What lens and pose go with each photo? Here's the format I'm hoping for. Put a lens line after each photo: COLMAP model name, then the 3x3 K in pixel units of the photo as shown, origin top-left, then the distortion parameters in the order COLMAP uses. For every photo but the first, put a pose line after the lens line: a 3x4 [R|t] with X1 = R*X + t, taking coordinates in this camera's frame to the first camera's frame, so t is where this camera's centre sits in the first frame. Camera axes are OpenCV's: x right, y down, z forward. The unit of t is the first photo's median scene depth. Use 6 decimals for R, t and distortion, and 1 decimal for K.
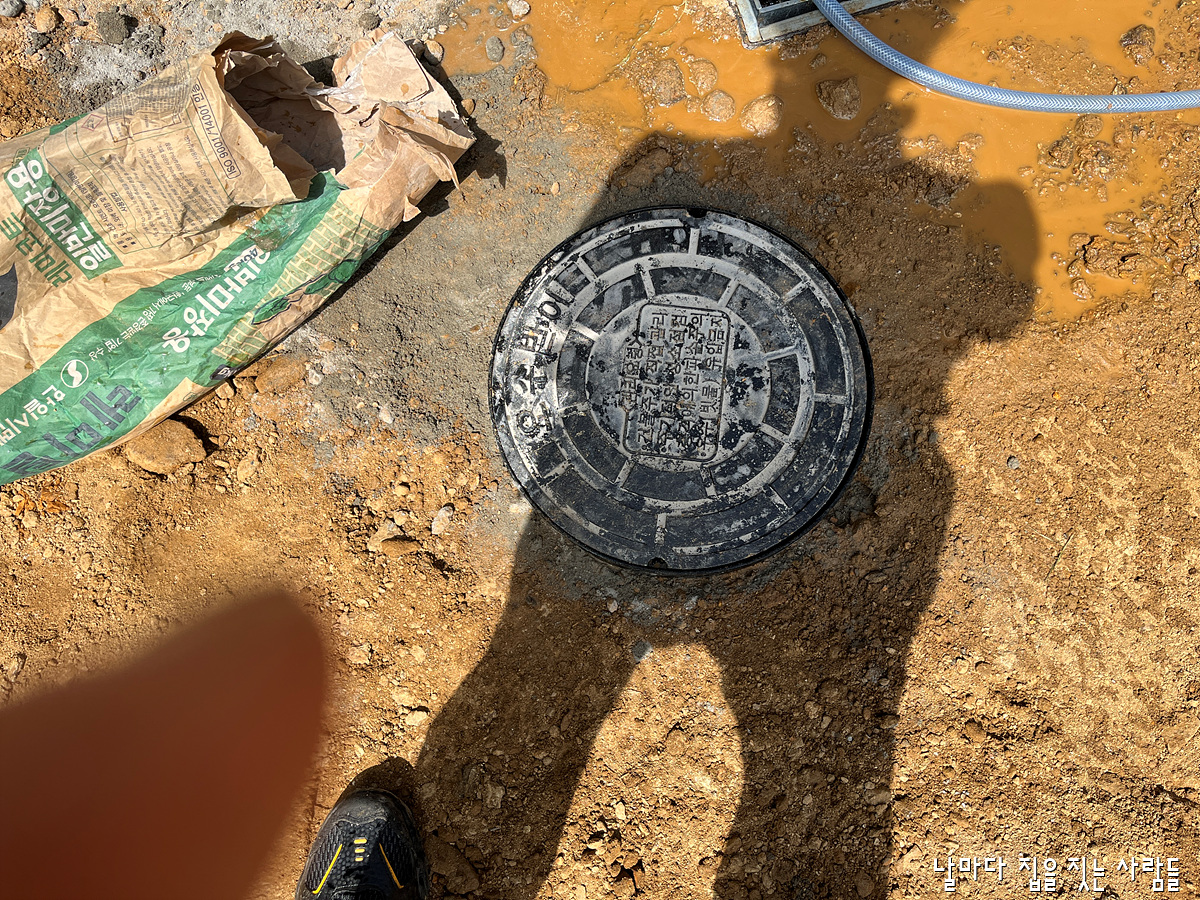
lens RADIAL K [[936.4, 0, 622.8], [0, 936.4, 448.8], [0, 0, 1]] dist [0.023615, -0.003264]
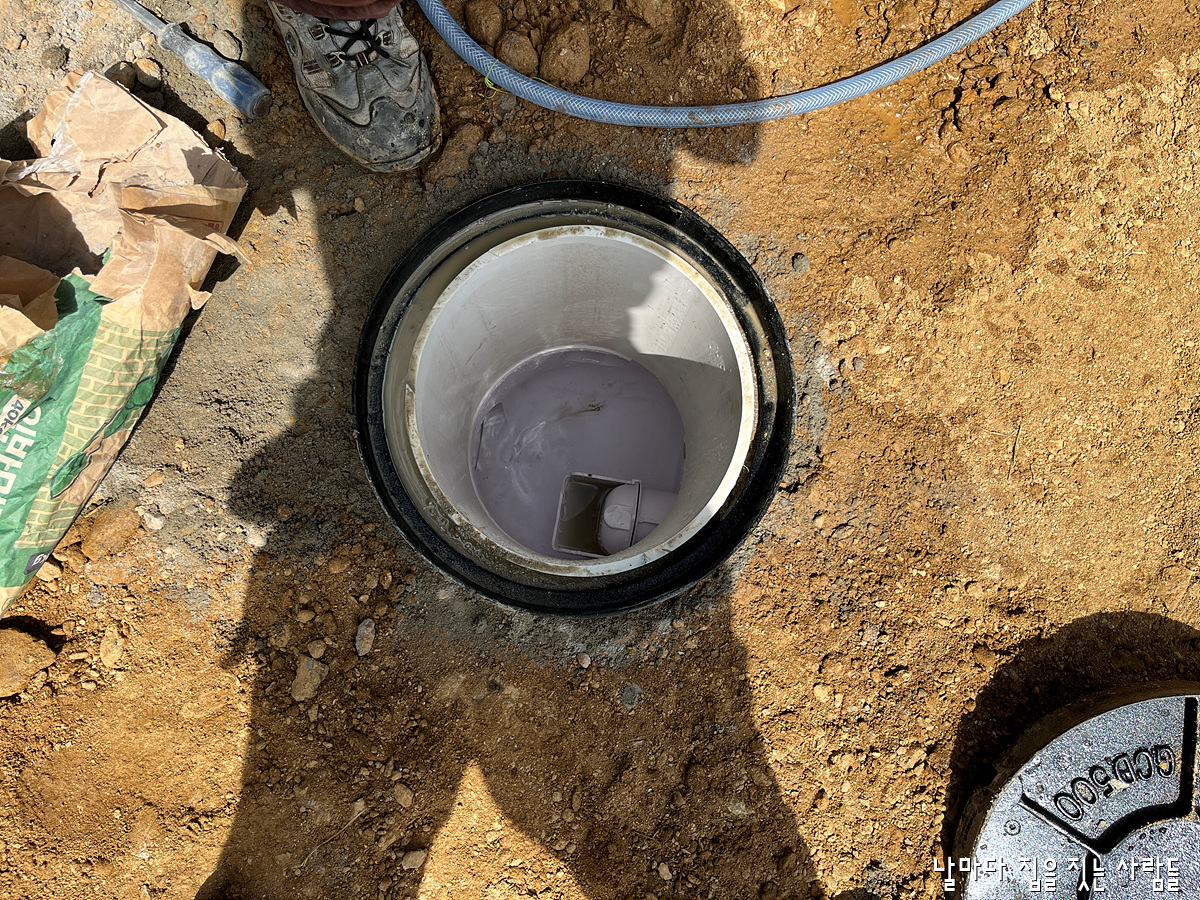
lens RADIAL K [[904.2, 0, 600.0], [0, 904.2, 450.0], [0, 0, 1]] dist [0.066254, -0.080522]
pose [[0.943858, -0.310507, 0.112775, -0.032330], [0.291150, 0.943179, 0.160142, -0.153558], [-0.156092, -0.118317, 0.980631, 0.170388]]
